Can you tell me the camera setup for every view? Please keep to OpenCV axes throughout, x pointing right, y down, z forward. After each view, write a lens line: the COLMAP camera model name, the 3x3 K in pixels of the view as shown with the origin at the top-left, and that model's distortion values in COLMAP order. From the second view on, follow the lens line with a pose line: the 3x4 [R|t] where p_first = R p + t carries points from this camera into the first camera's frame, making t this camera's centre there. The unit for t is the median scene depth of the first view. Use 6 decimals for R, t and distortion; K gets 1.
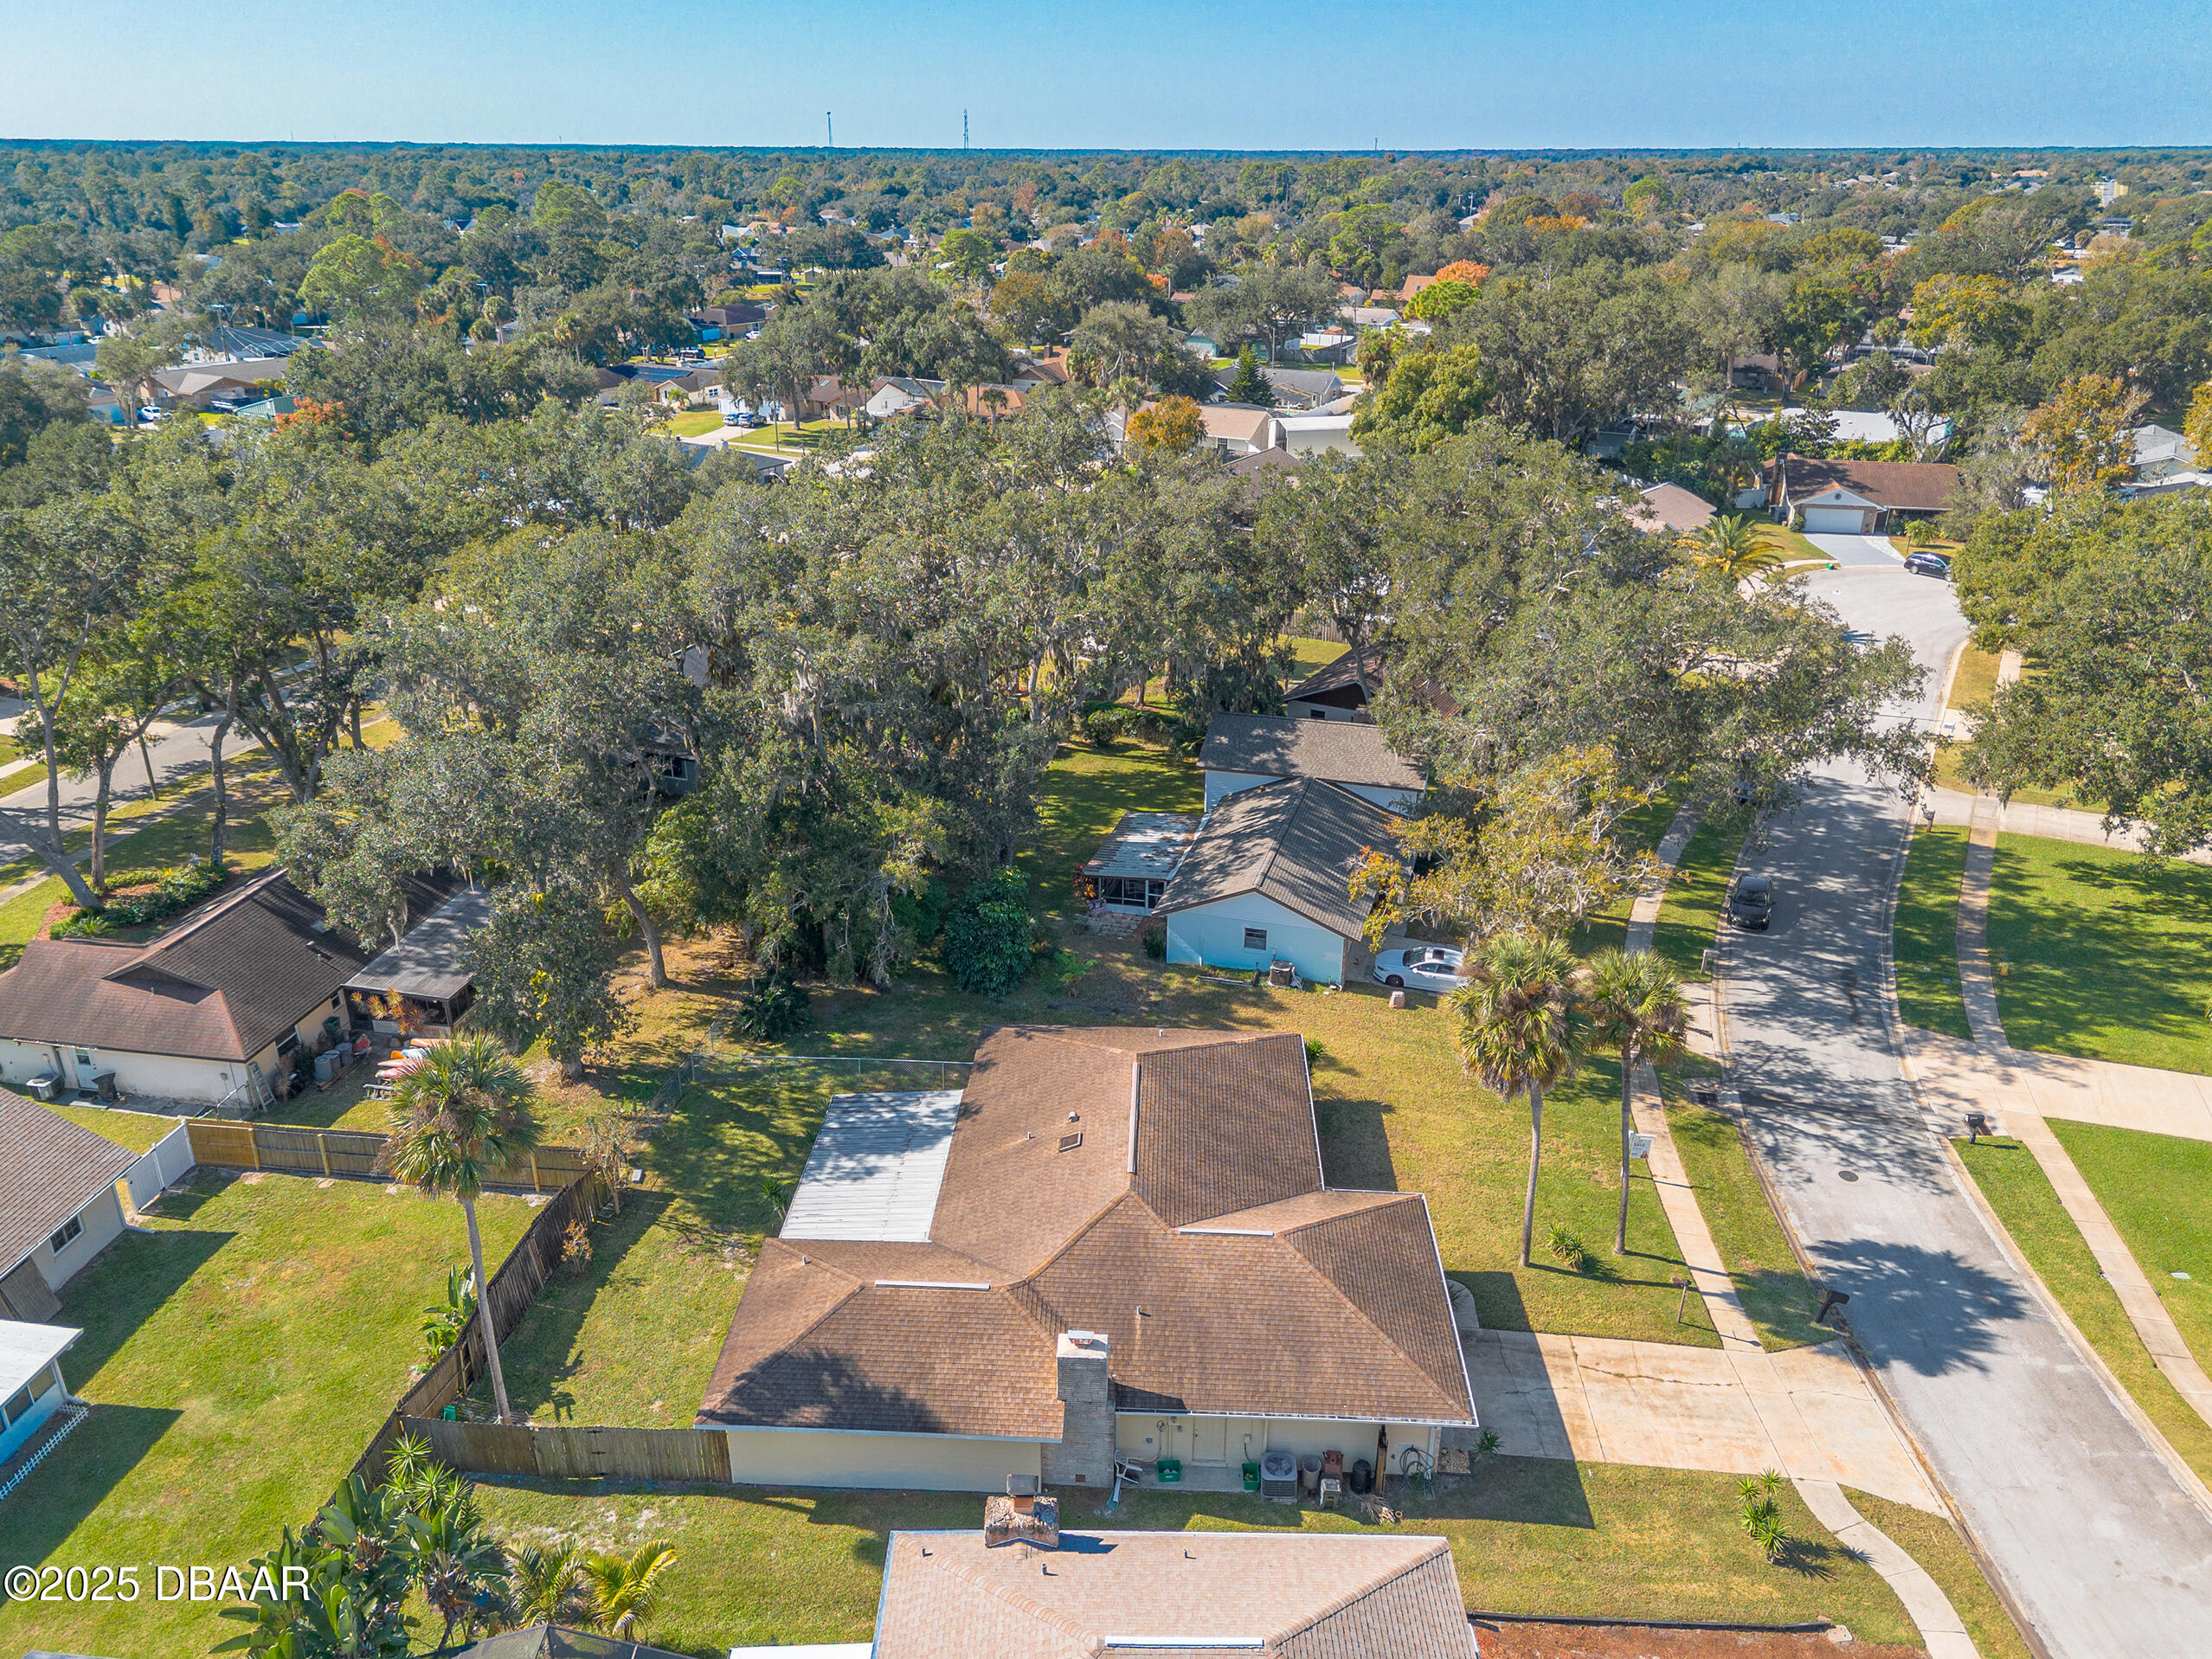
lens RADIAL K [[1560.3, 0, 1106.9], [0, 1560.3, 809.6], [0, 0, 1]] dist [0.064550, -0.054222]
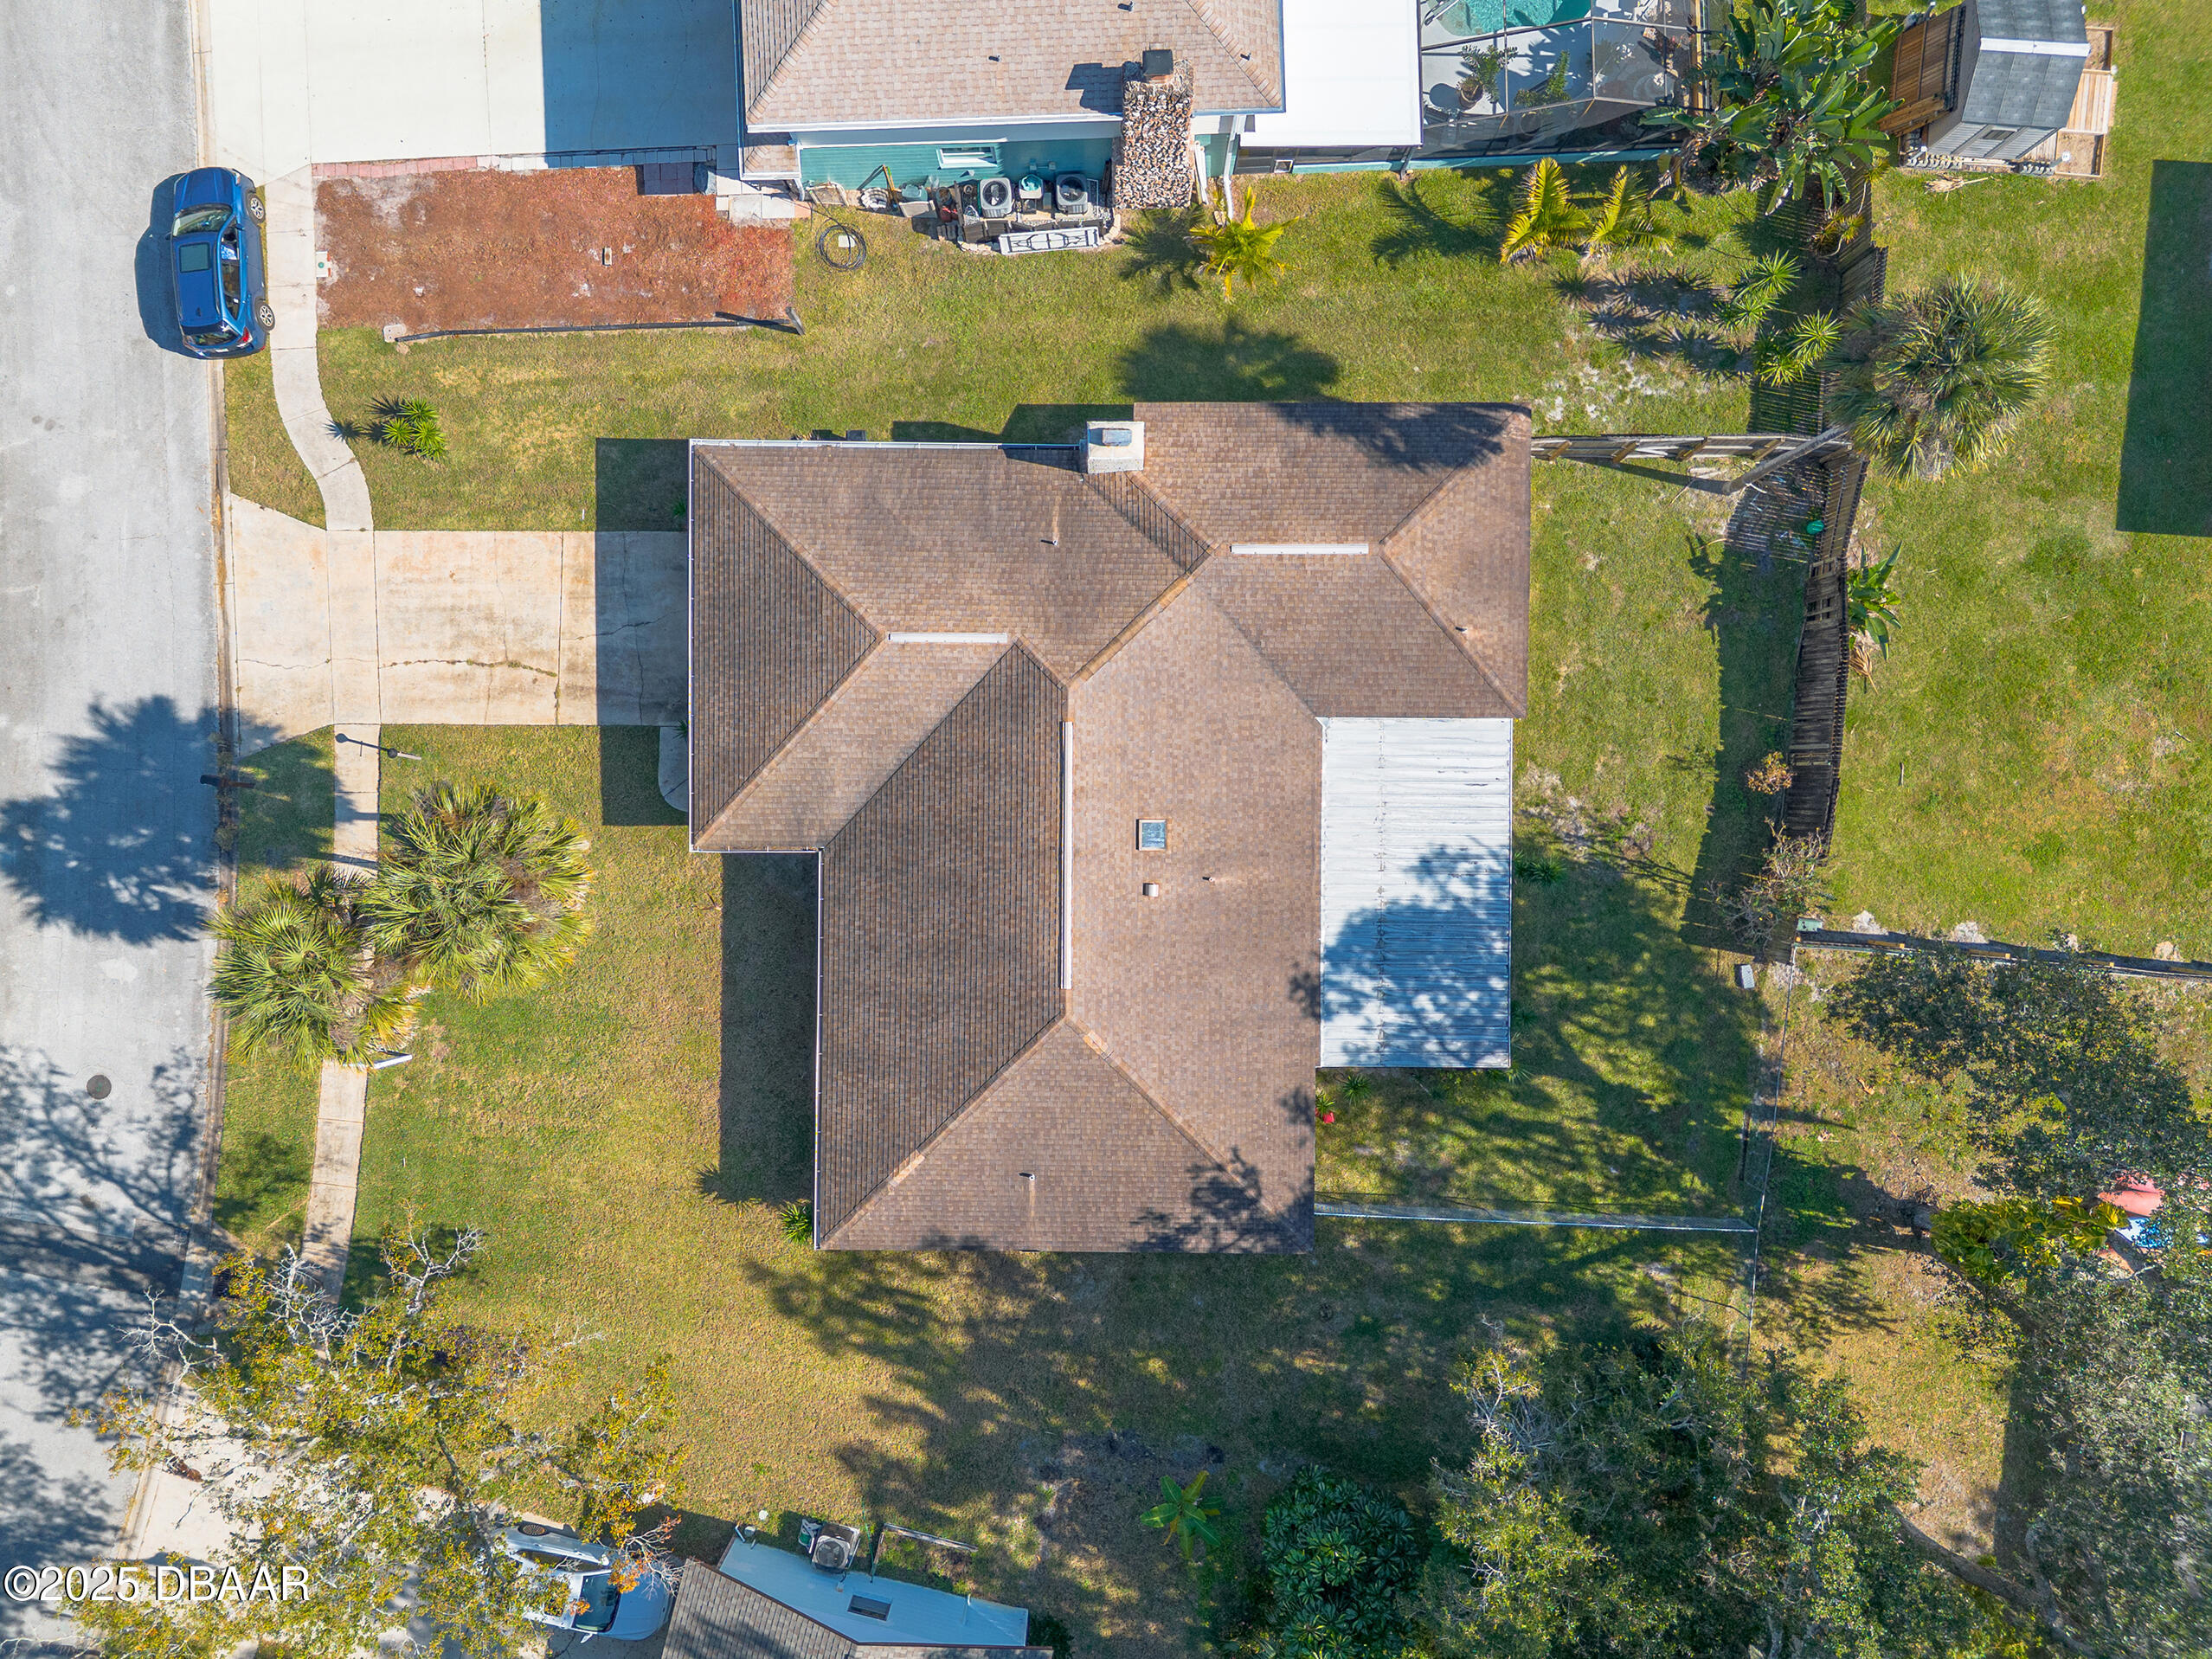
lens RADIAL K [[1560.3, 0, 1110.9], [0, 1560.3, 835.5], [0, 0, 1]] dist [0.064550, -0.054222]
pose [[-0.999013, 0.044368, 0.001972, -0.004116], [-0.015318, -0.385903, 0.922412, -0.424770], [0.041687, 0.921472, 0.386202, 0.655519]]
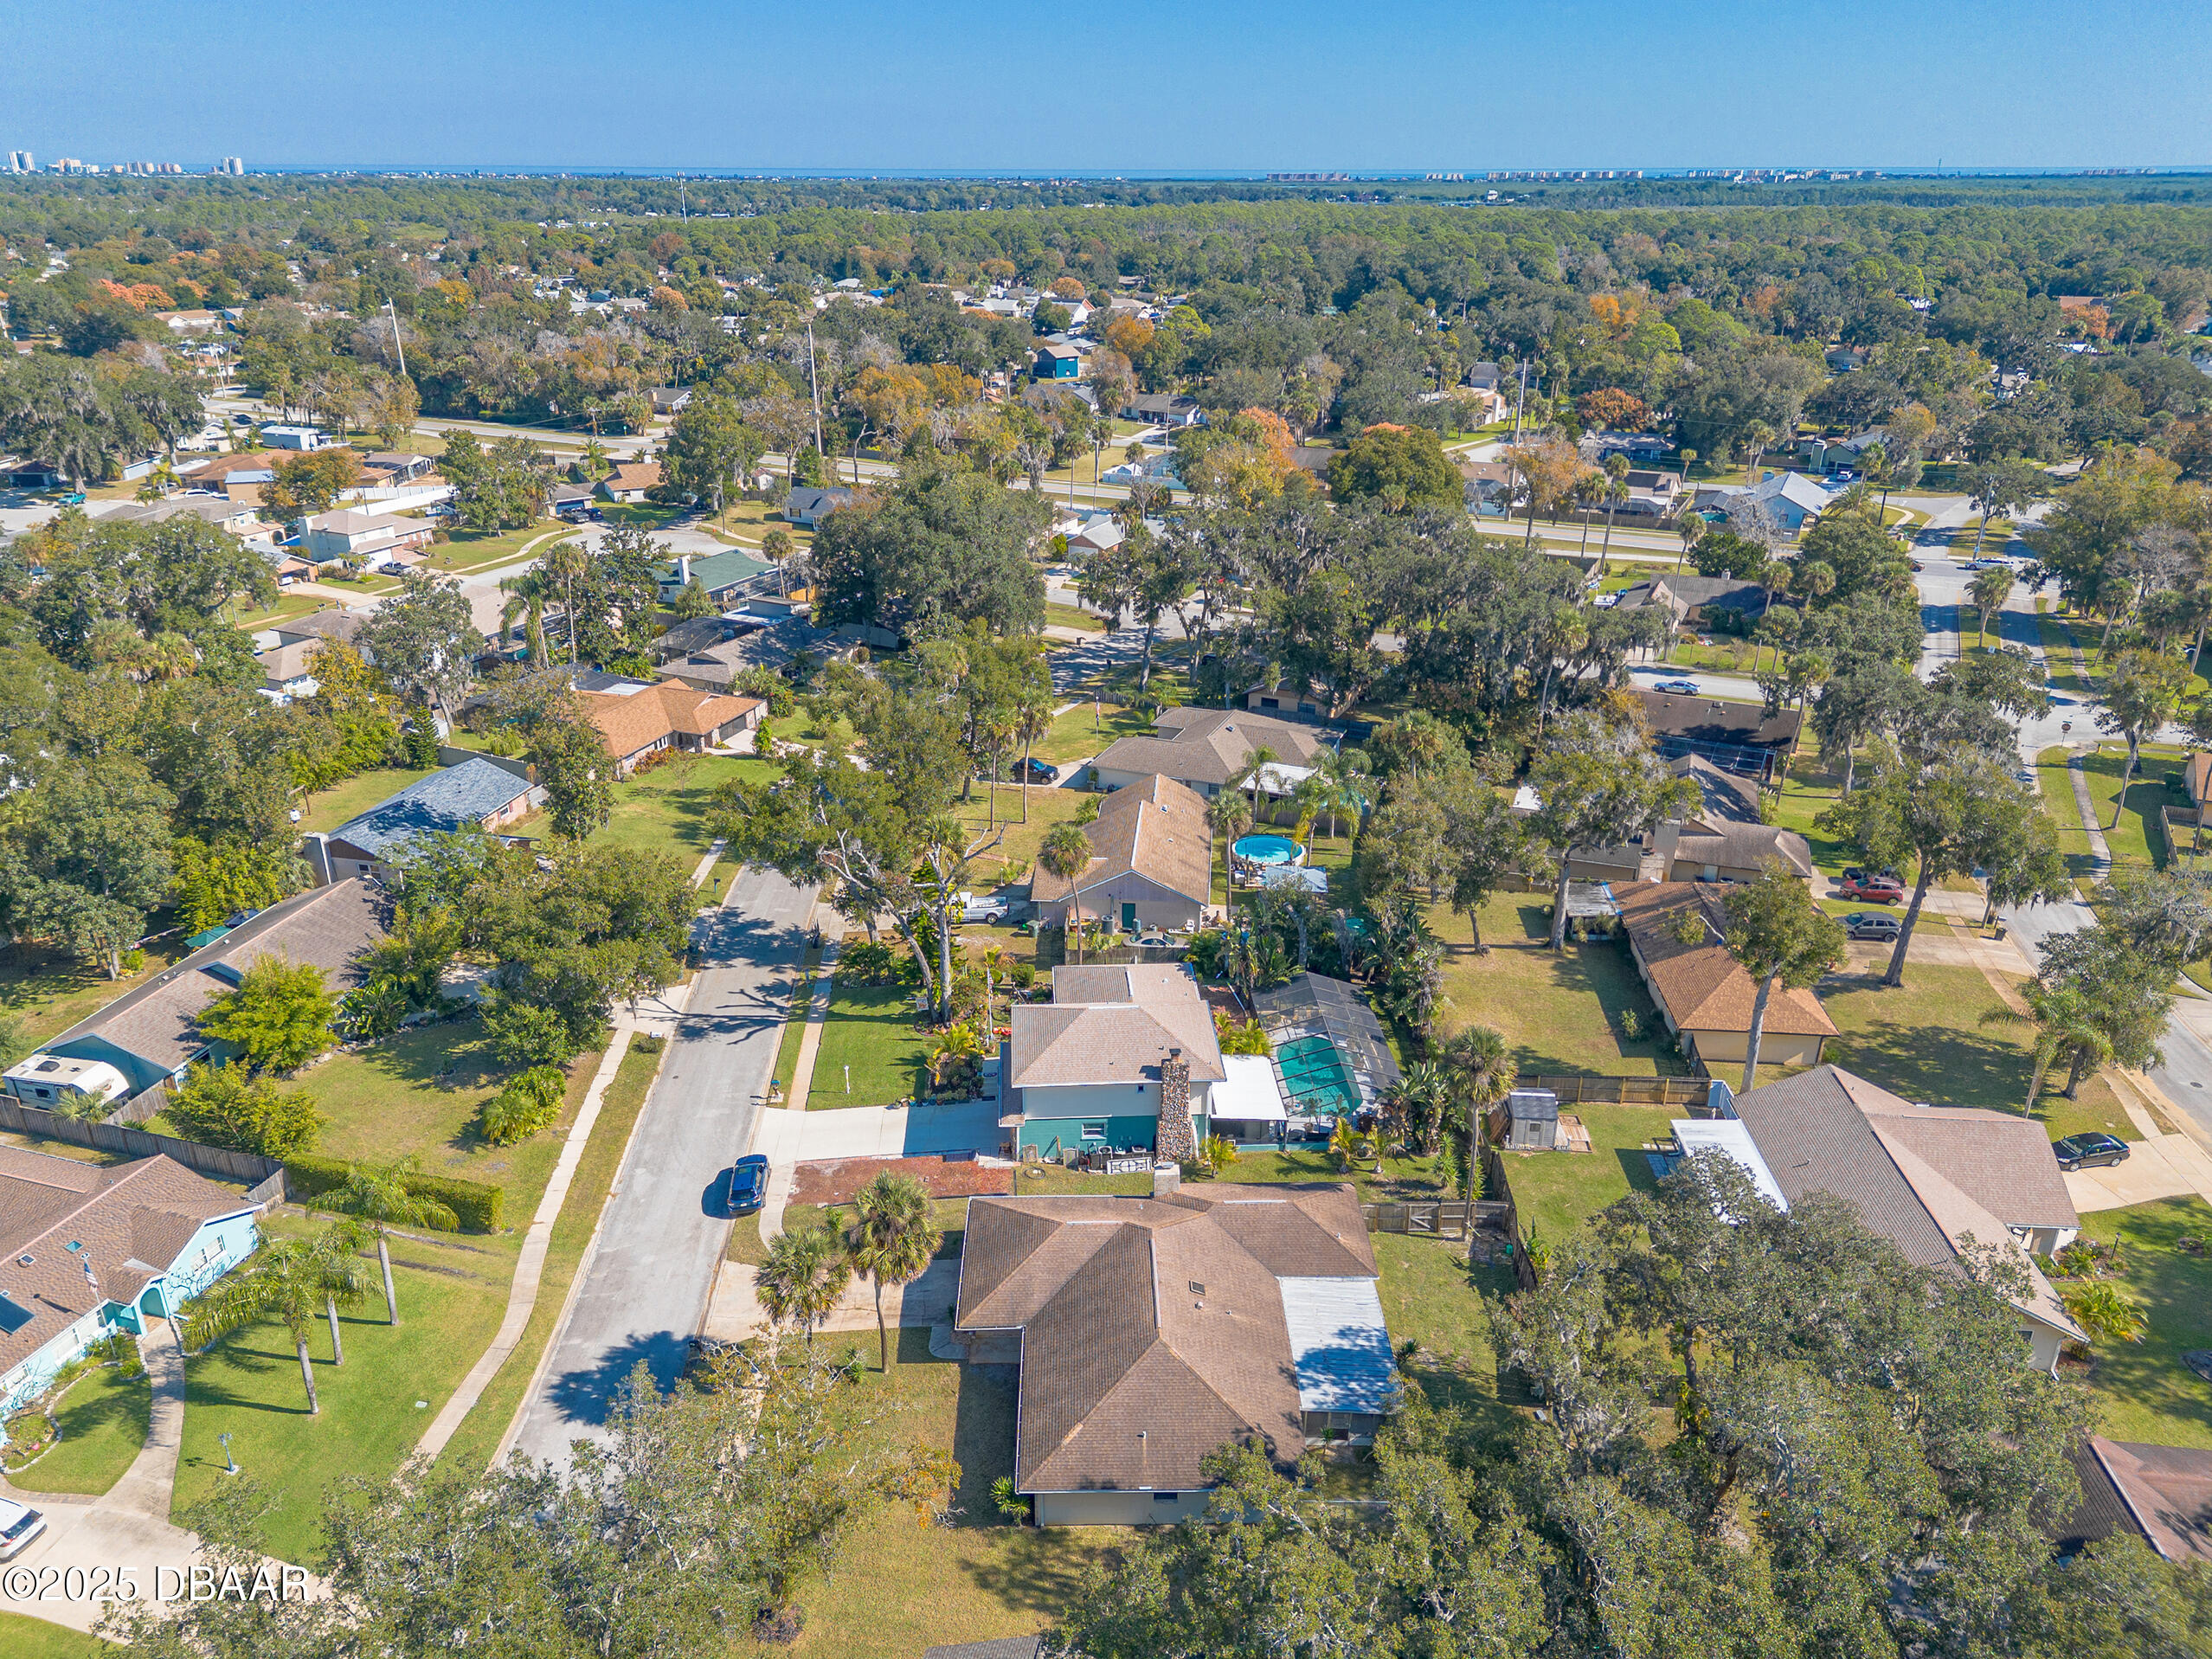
lens RADIAL K [[1560.3, 0, 1101.3], [0, 1560.3, 827.9], [0, 0, 1]] dist [0.064550, -0.054222]
pose [[-0.997821, 0.023379, -0.061693, 0.134867], [-0.027586, 0.701593, 0.712044, -1.037072], [0.059930, 0.712194, -0.699420, 1.567933]]
